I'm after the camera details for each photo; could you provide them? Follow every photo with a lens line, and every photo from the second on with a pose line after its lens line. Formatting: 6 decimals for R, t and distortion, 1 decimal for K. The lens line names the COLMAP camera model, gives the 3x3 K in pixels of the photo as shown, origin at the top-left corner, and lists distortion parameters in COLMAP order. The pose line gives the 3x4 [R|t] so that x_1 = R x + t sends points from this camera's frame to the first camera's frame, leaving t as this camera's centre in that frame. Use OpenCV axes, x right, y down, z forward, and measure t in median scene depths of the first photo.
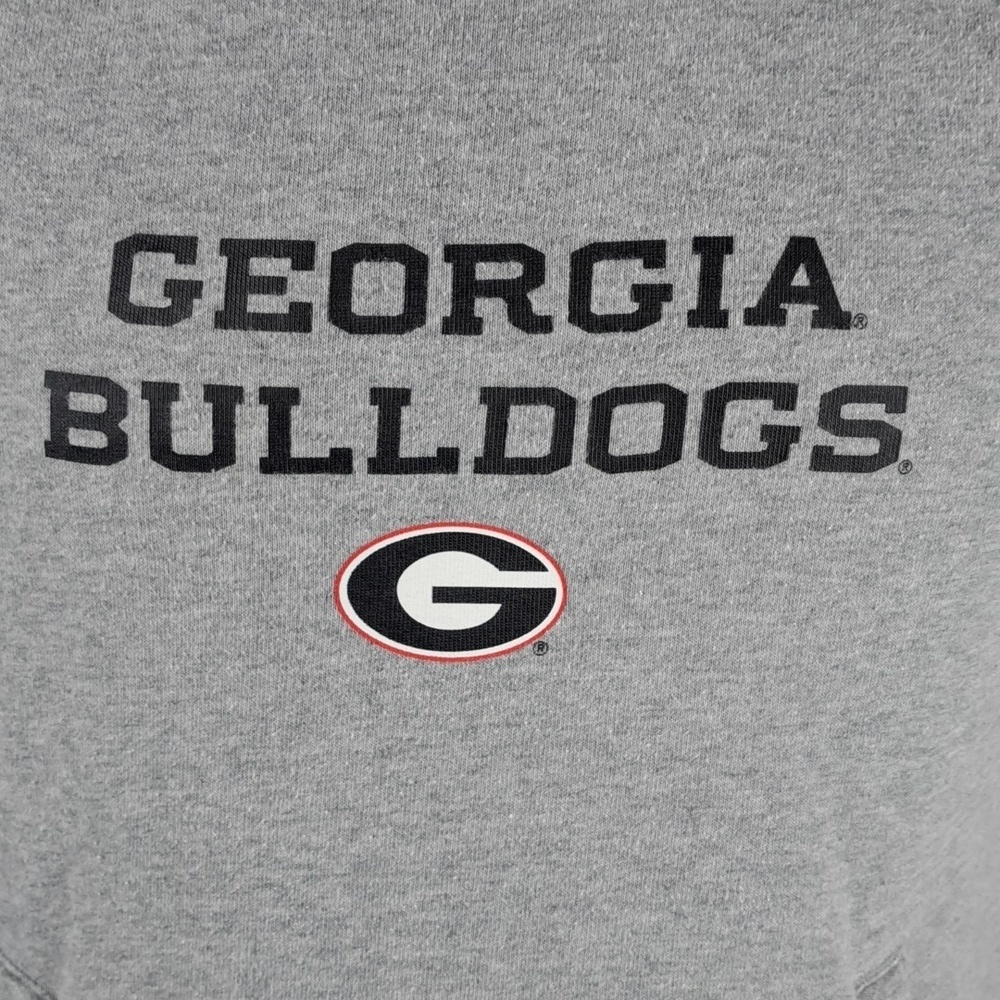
lens RADIAL K [[1588.3, 0, 542.4], [0, 1588.3, 488.5], [0, 0, 1]] dist [0.095550, 0.000000]
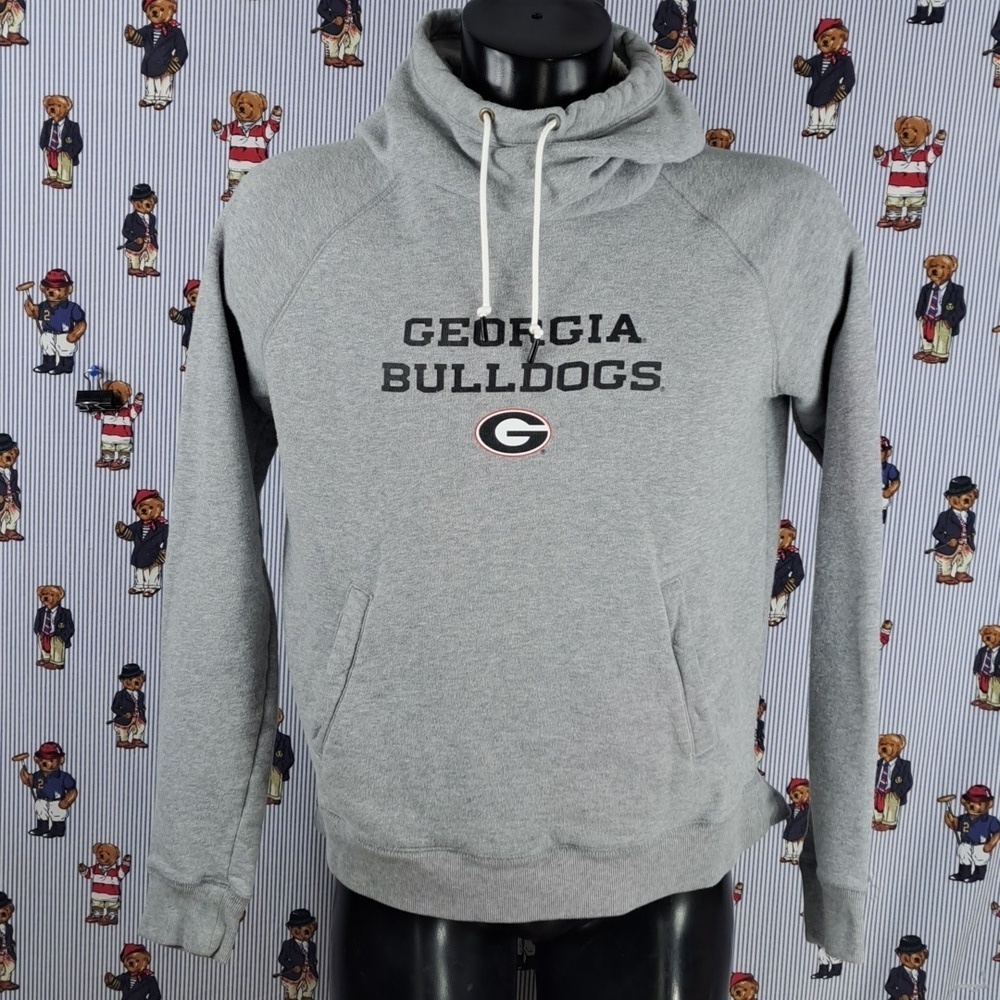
lens RADIAL K [[1588.3, 0, 509.4], [0, 1588.3, 491.7], [0, 0, 1]] dist [0.095550, 0.000000]
pose [[0.997869, -0.015618, -0.063346, 0.127783], [0.008458, 0.993700, -0.111755, 0.525066], [0.064692, 0.110981, 0.991715, -2.027623]]
